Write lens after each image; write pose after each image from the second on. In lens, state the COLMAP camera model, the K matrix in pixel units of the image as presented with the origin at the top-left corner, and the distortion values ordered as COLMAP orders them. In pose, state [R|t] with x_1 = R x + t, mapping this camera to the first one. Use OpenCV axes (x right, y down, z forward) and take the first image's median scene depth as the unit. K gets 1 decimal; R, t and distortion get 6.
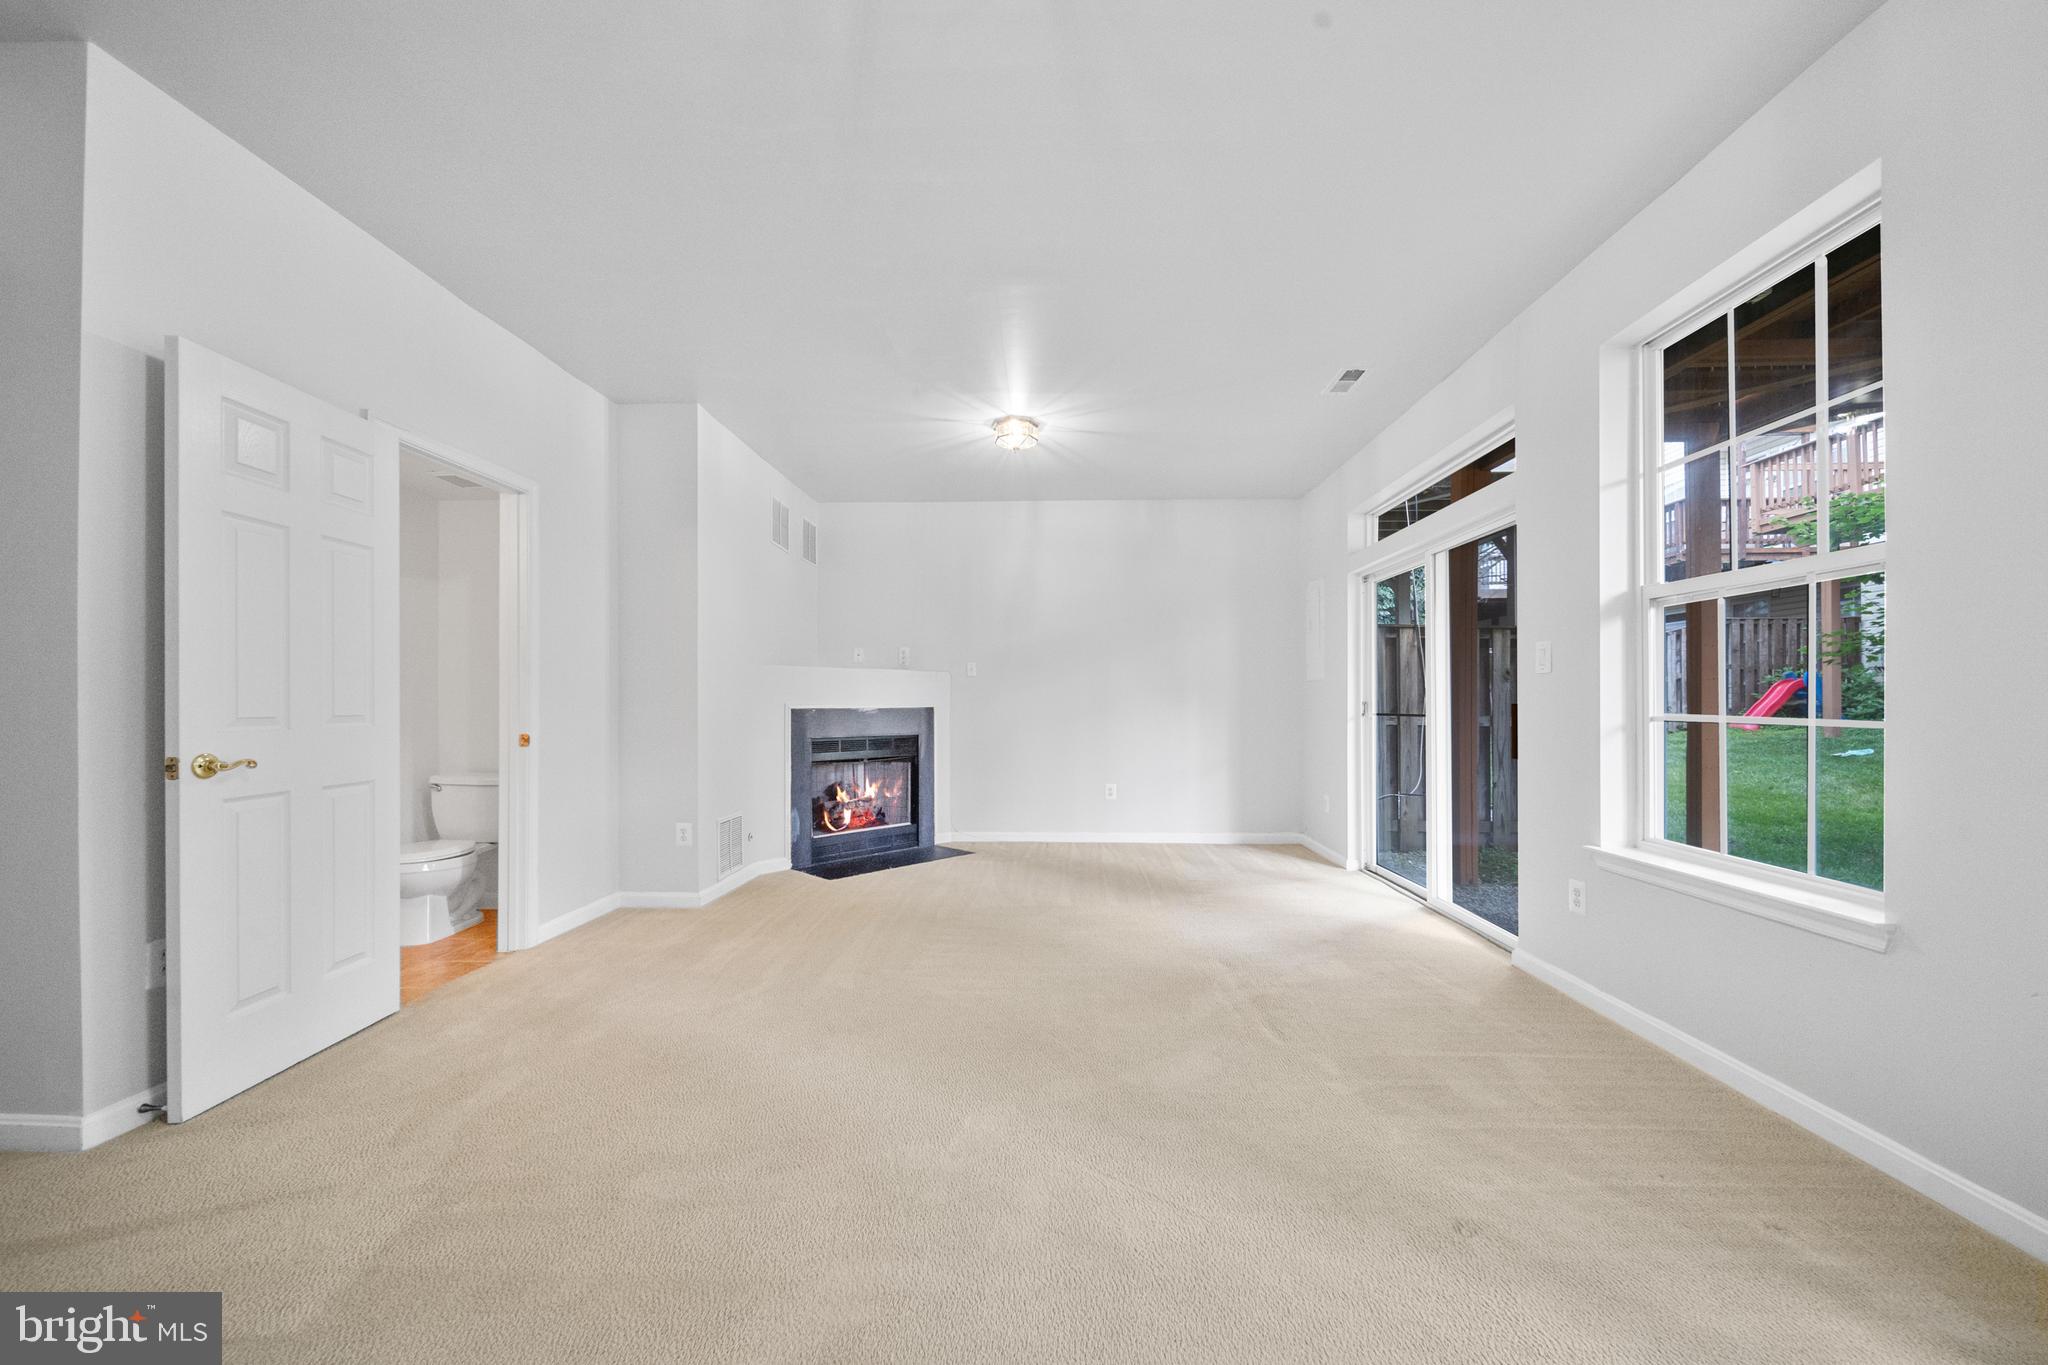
lens RADIAL K [[731.3, 0, 1024.8], [0, 731.3, 703.7], [0, 0, 1]] dist [-0.000710, -0.000272]
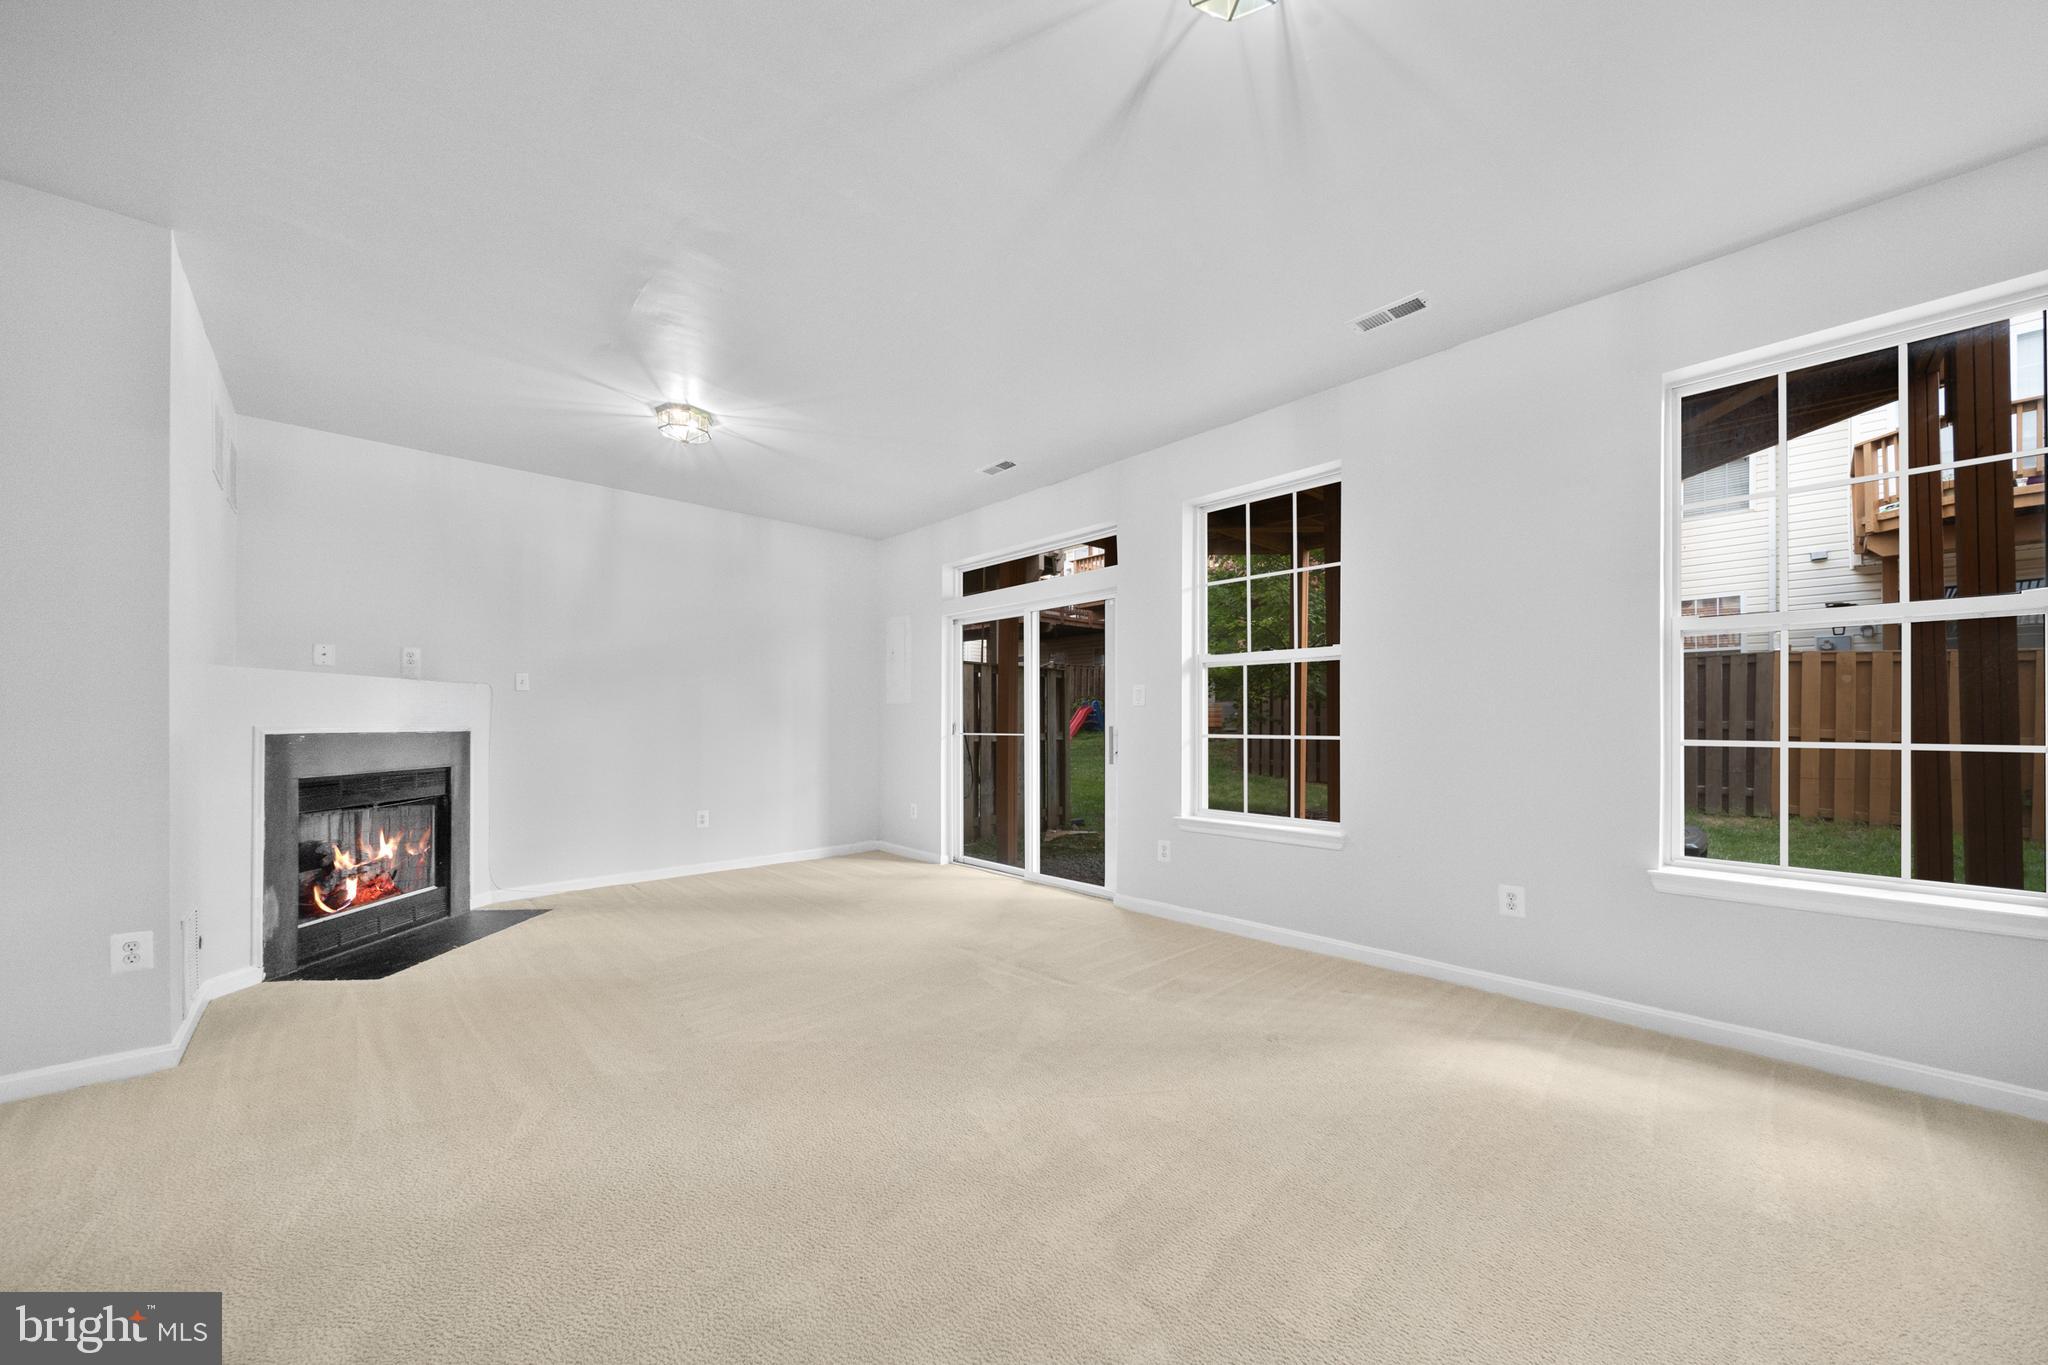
lens RADIAL K [[731.1, 0, 1022.6], [0, 731.1, 724.0], [0, 0, 1]] dist [0.000536, -0.000030]
pose [[0.704506, -0.000599, 0.709698, -0.305097], [-0.002049, 0.999994, 0.002878, -0.005462], [-0.709696, -0.003482, 0.704500, 0.065478]]
